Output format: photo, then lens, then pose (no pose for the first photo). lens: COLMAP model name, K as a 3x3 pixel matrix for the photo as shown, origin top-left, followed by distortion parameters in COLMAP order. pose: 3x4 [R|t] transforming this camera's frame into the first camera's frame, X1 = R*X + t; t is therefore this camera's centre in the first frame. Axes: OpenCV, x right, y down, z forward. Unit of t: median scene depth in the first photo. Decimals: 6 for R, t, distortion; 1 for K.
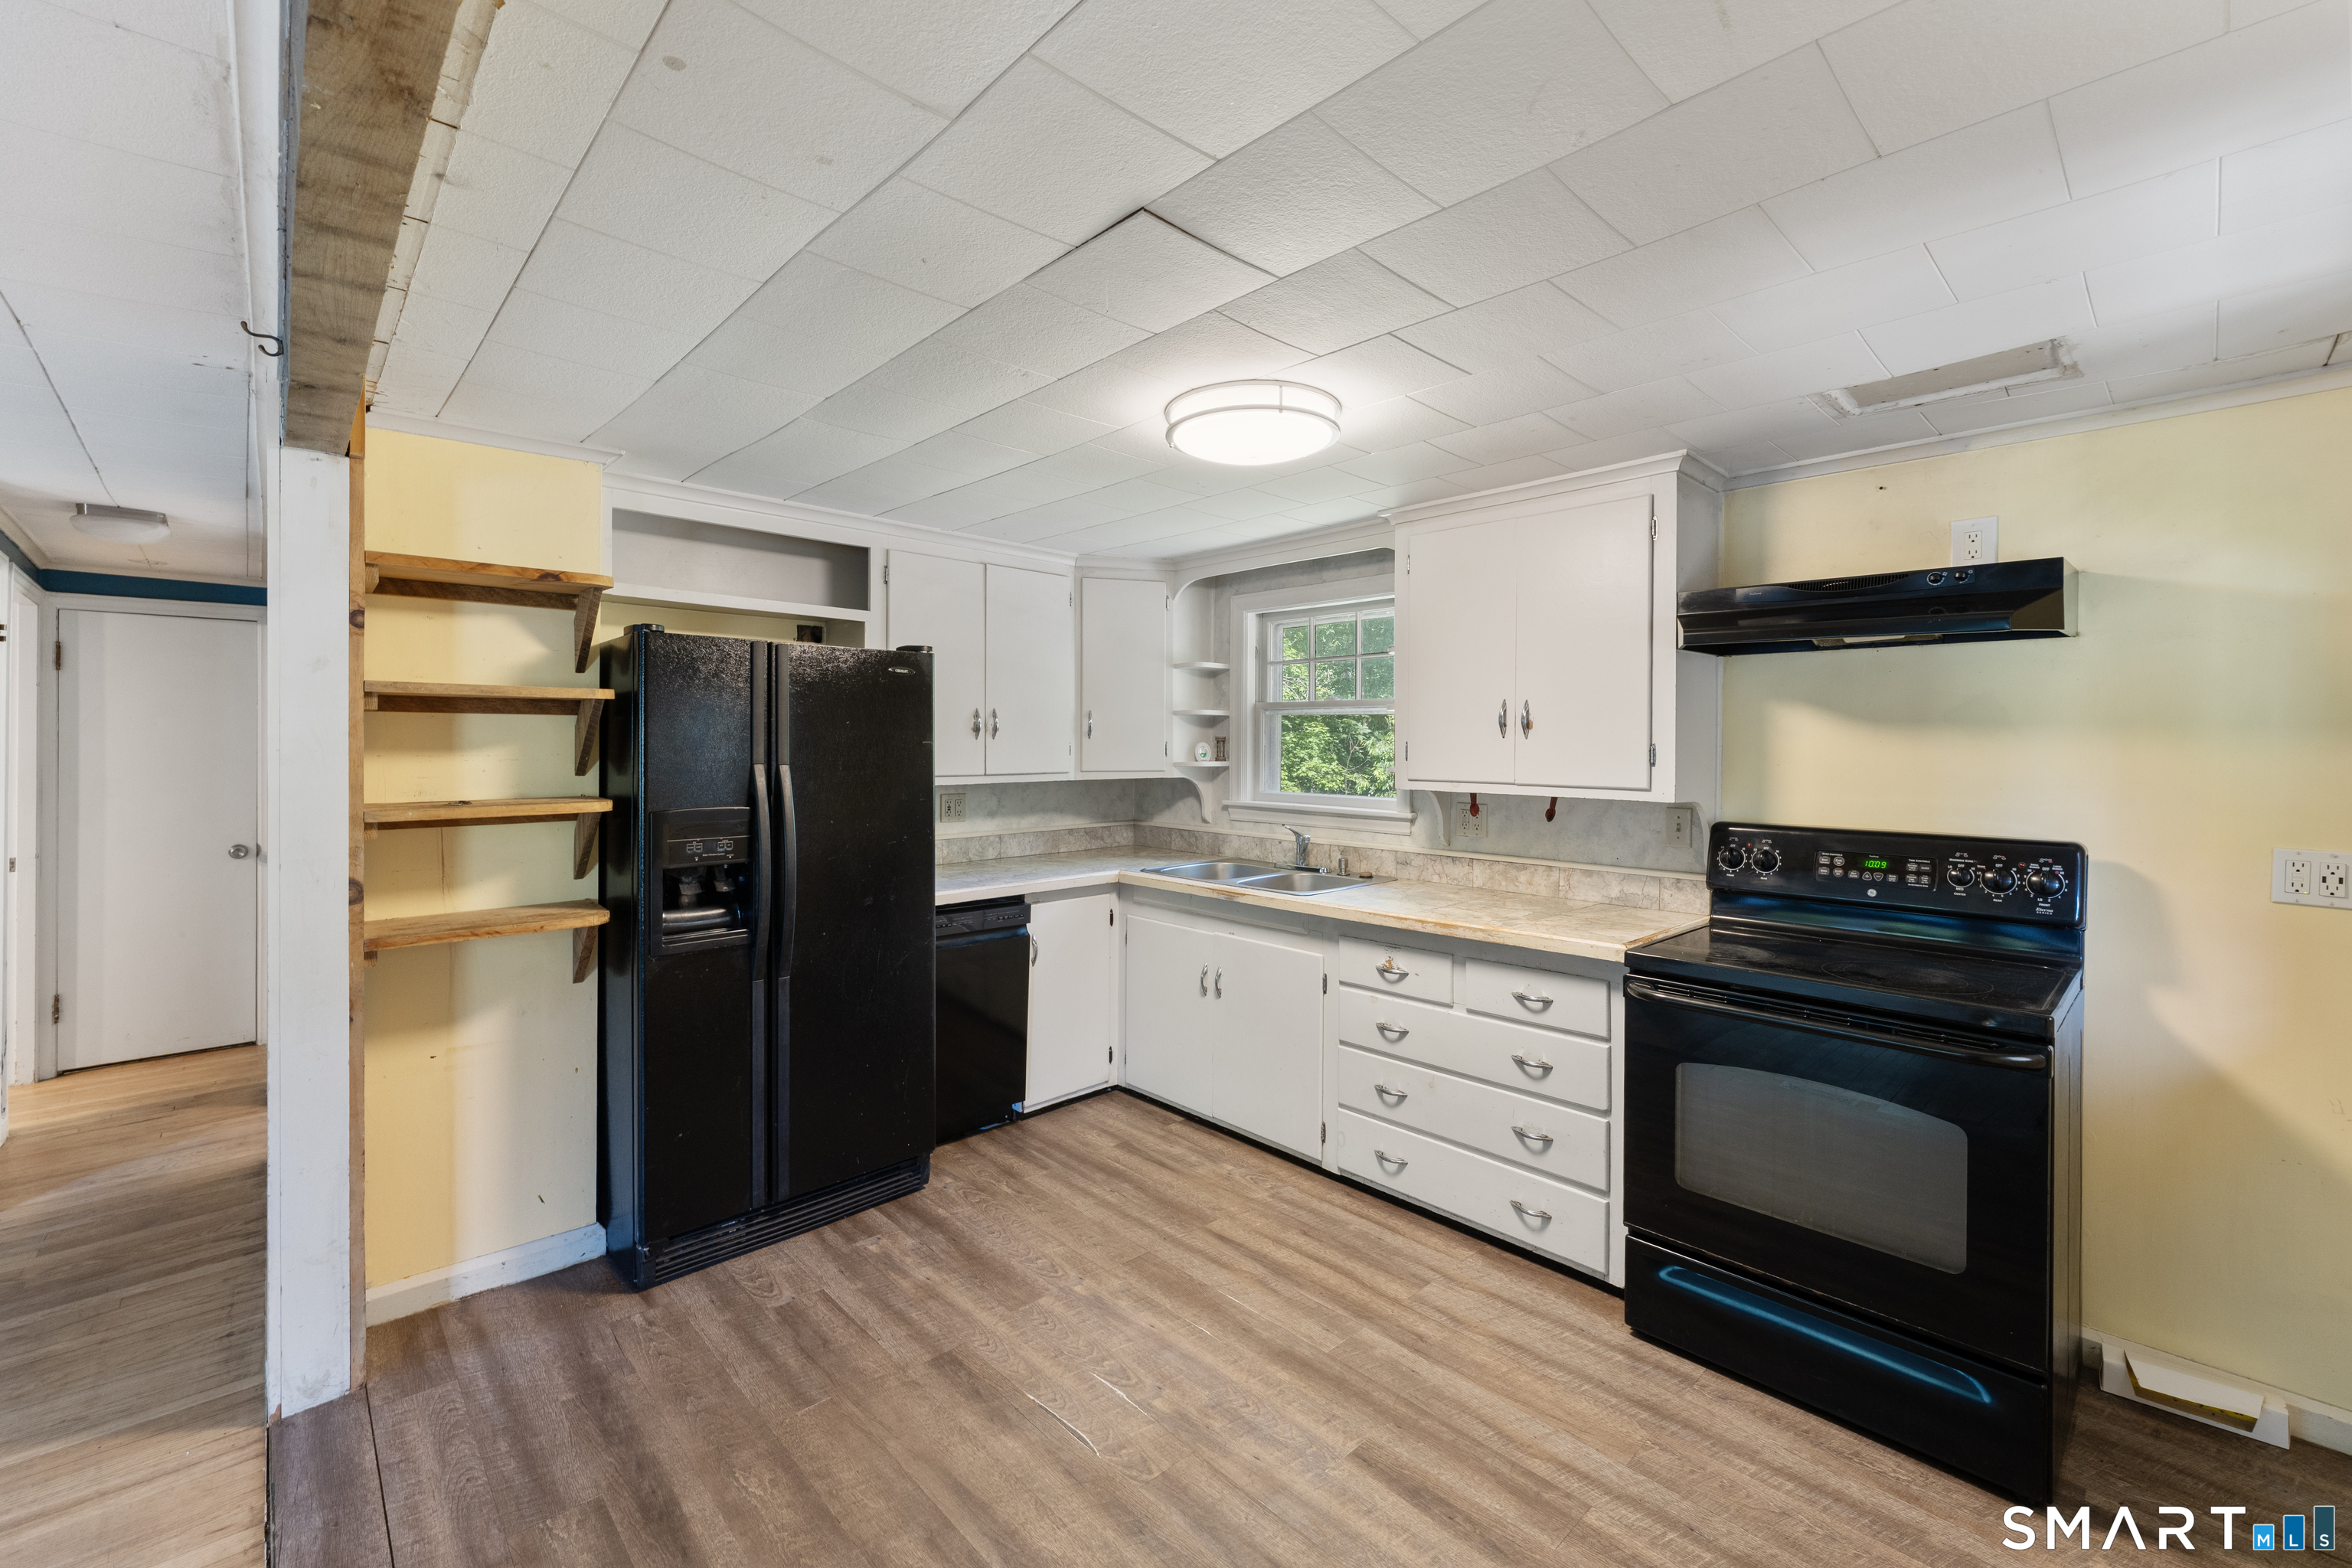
lens RADIAL K [[975.3, 0, 1188.4], [0, 975.3, 696.8], [0, 0, 1]] dist [0.000432, -0.000560]
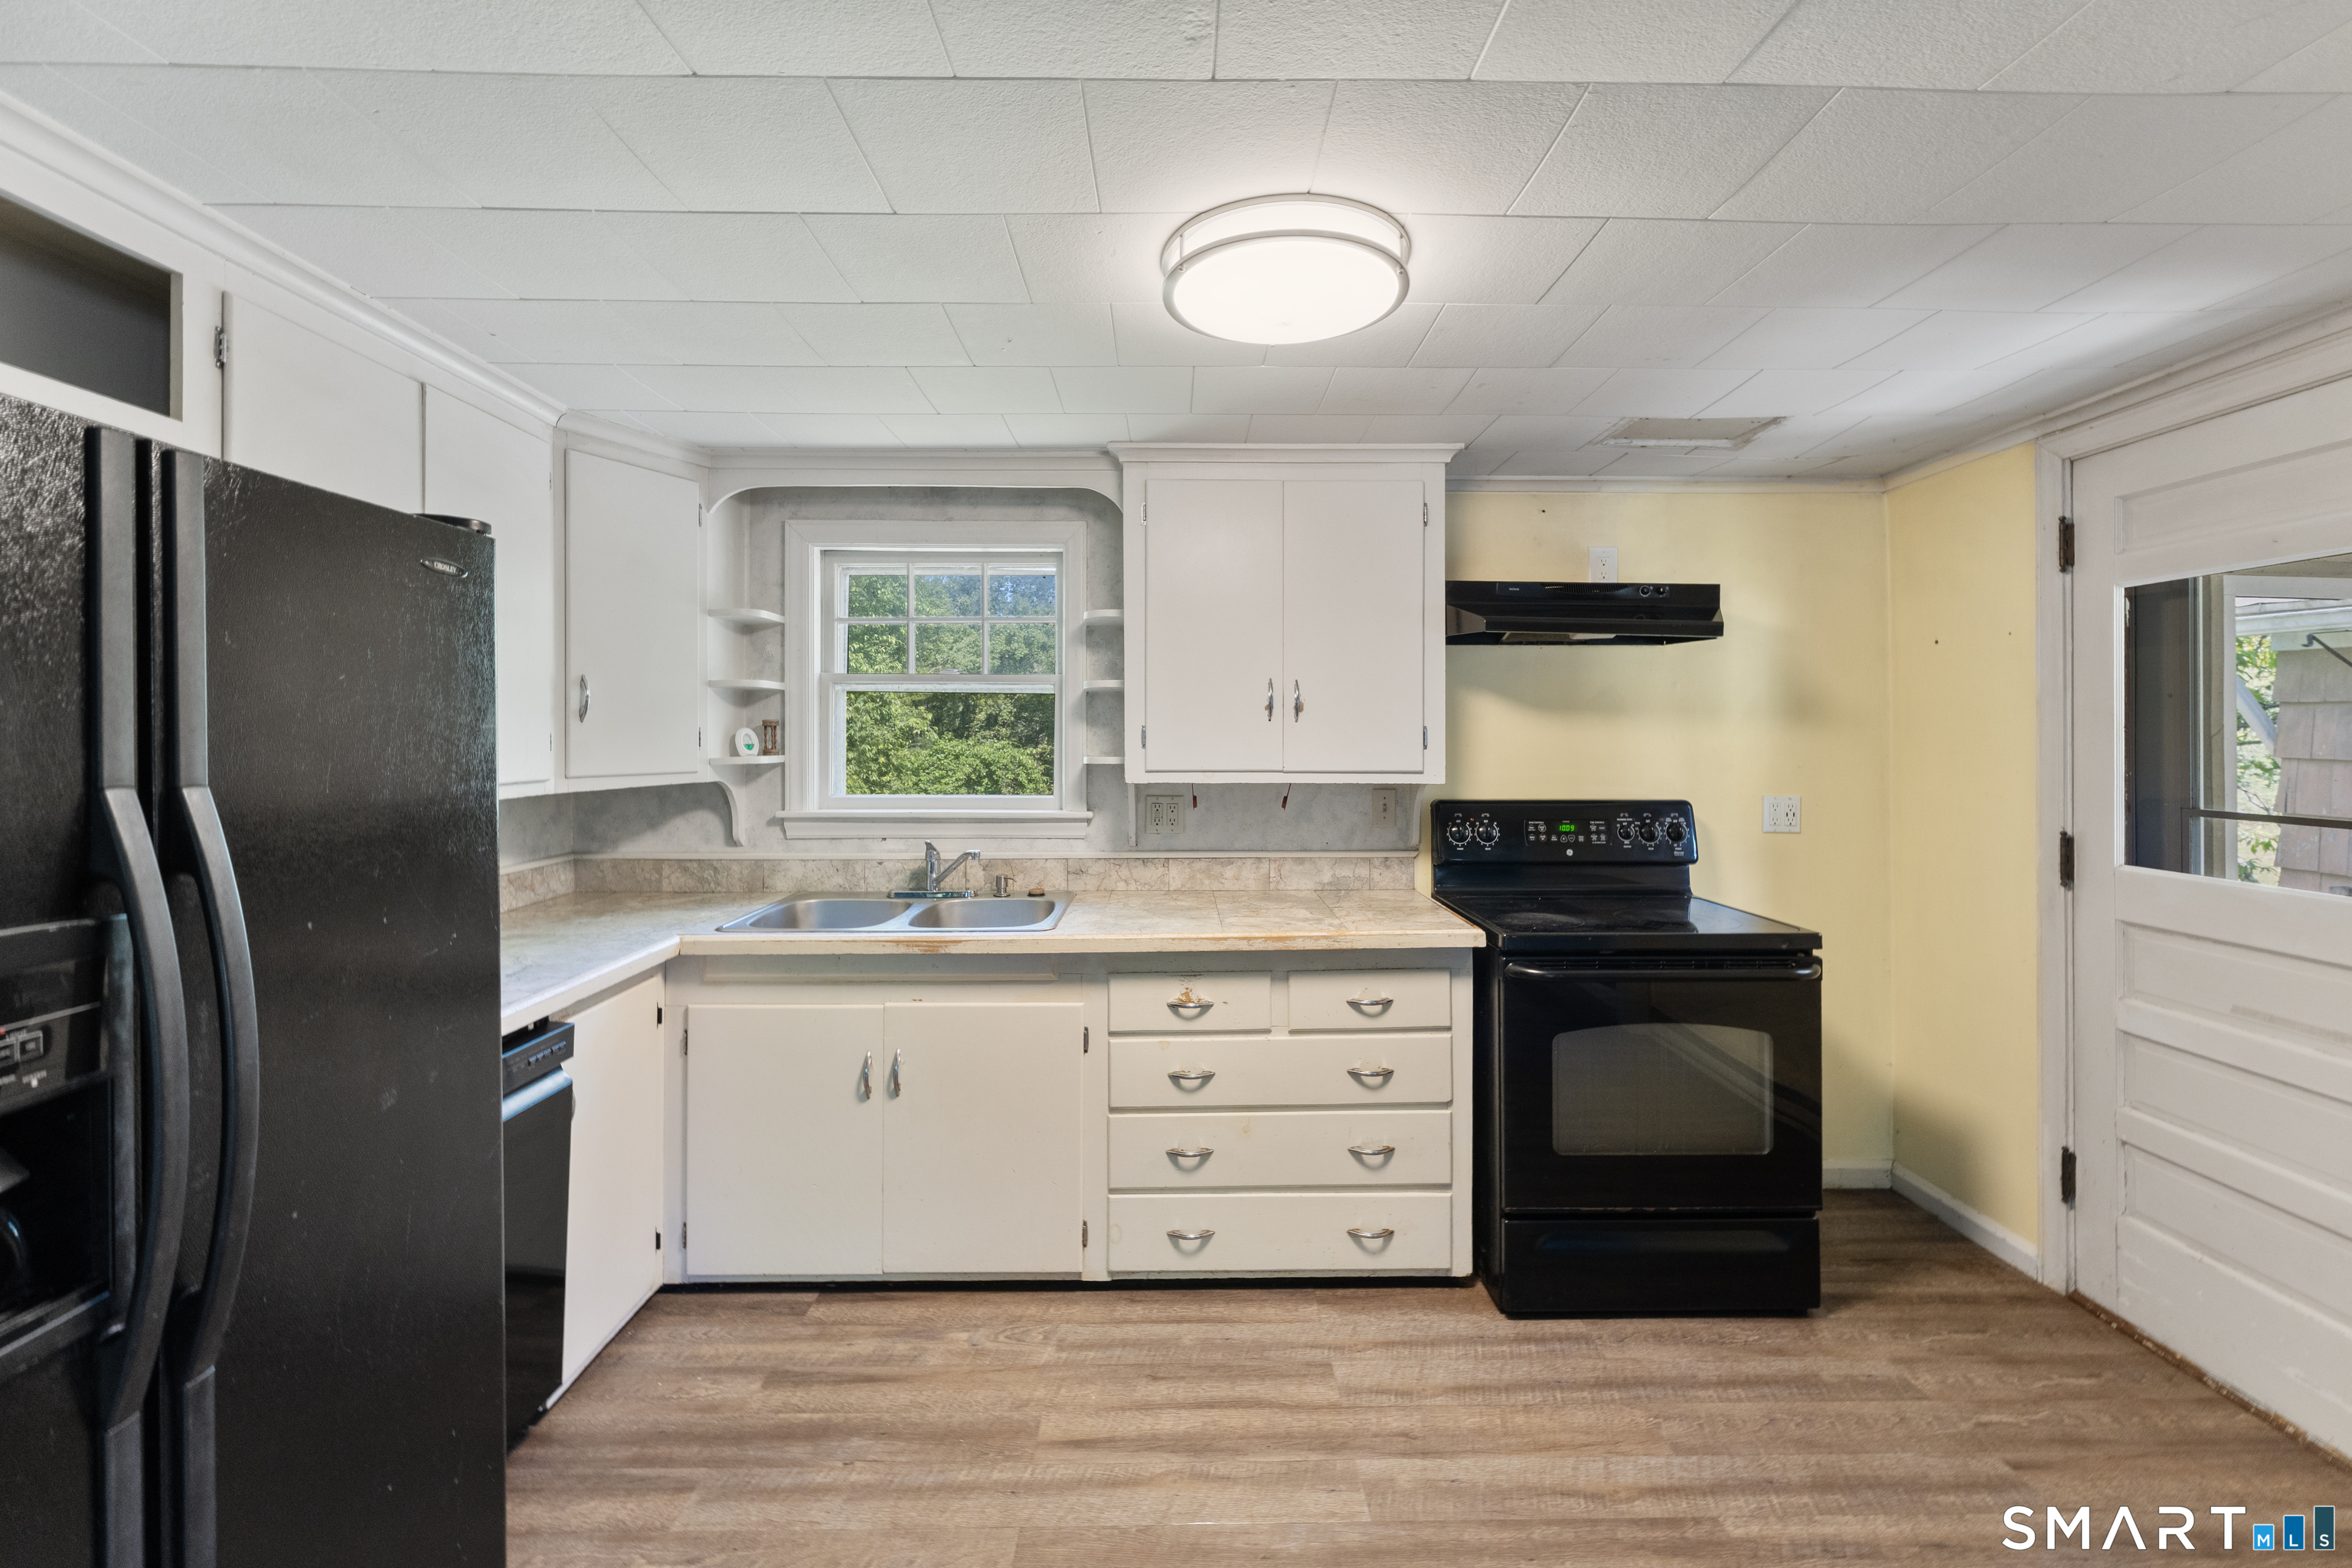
lens RADIAL K [[975.3, 0, 1188.4], [0, 975.3, 696.8], [0, 0, 1]] dist [0.000432, -0.000560]
pose [[0.678127, 0.021430, 0.734633, -0.407295], [-0.030198, 0.999543, -0.001283, 0.024375], [-0.734324, -0.021314, 0.678464, 0.460481]]
